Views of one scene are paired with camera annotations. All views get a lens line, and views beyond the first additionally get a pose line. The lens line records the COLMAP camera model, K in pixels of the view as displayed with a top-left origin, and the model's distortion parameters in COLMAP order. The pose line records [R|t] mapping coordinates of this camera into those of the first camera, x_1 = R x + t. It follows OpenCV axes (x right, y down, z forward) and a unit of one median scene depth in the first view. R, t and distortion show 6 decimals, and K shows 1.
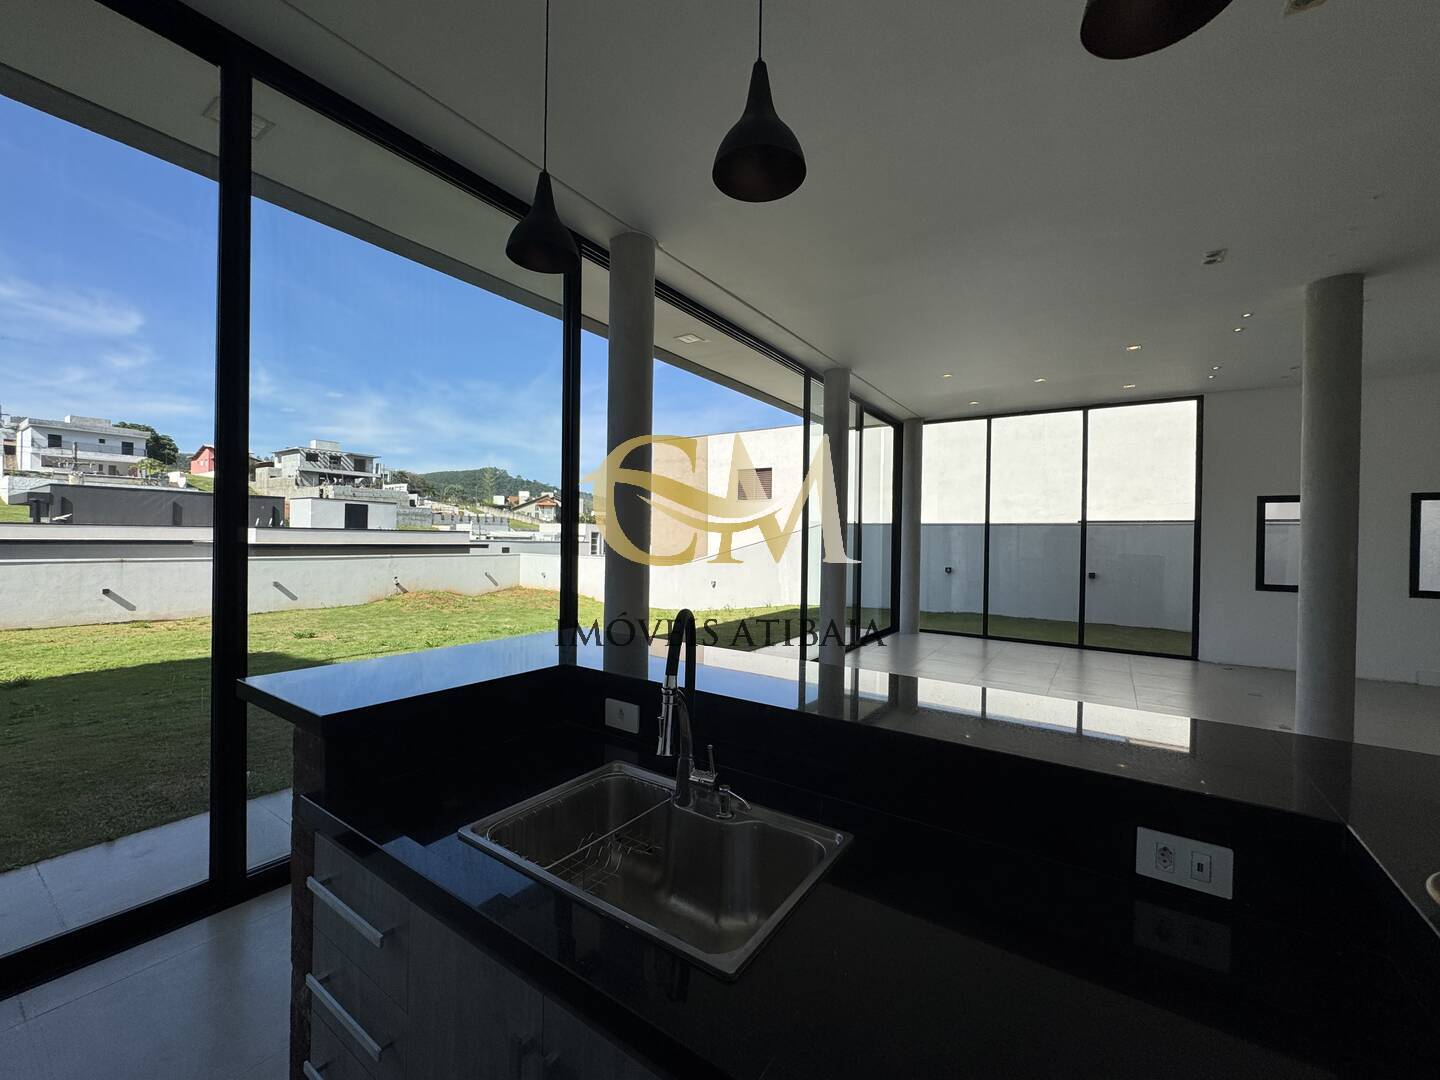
lens RADIAL K [[576.3, 0, 725.0], [0, 576.3, 533.1], [0, 0, 1]] dist [-0.000085, 0.000340]
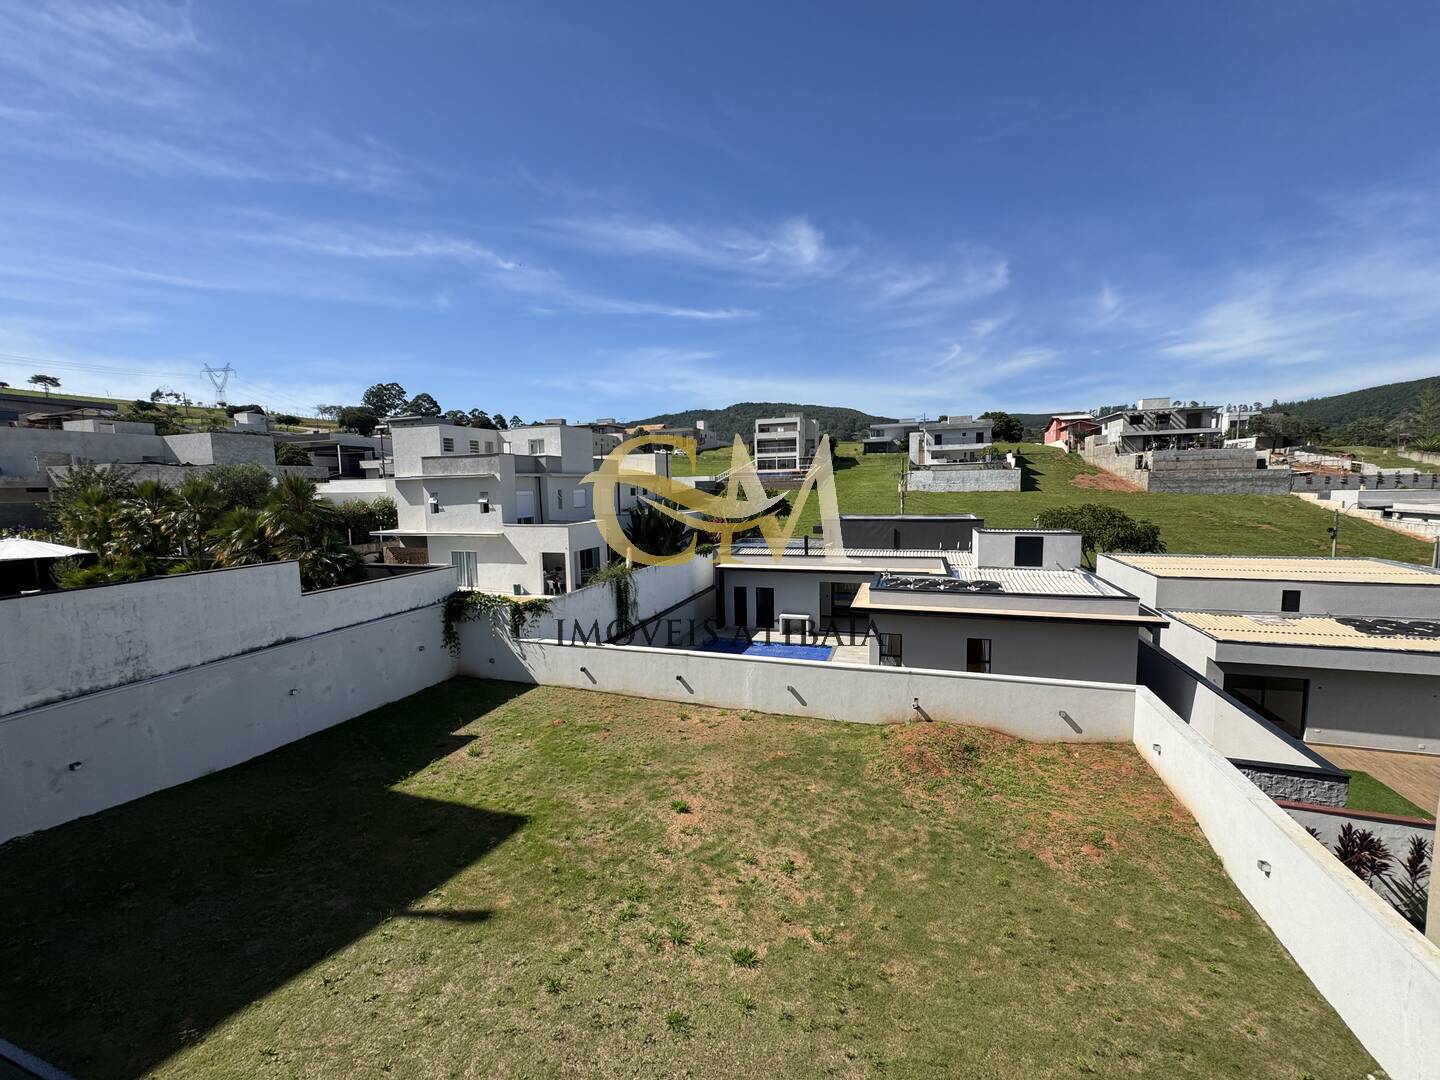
lens RADIAL K [[576.3, 0, 717.5], [0, 576.3, 546.2], [0, 0, 1]] dist [-0.000085, 0.000340]
pose [[0.258157, 0.082744, -0.962553, 0.018465], [0.033732, 0.994946, 0.094575, -0.040097], [0.965514, -0.056884, 0.254062, 0.103391]]
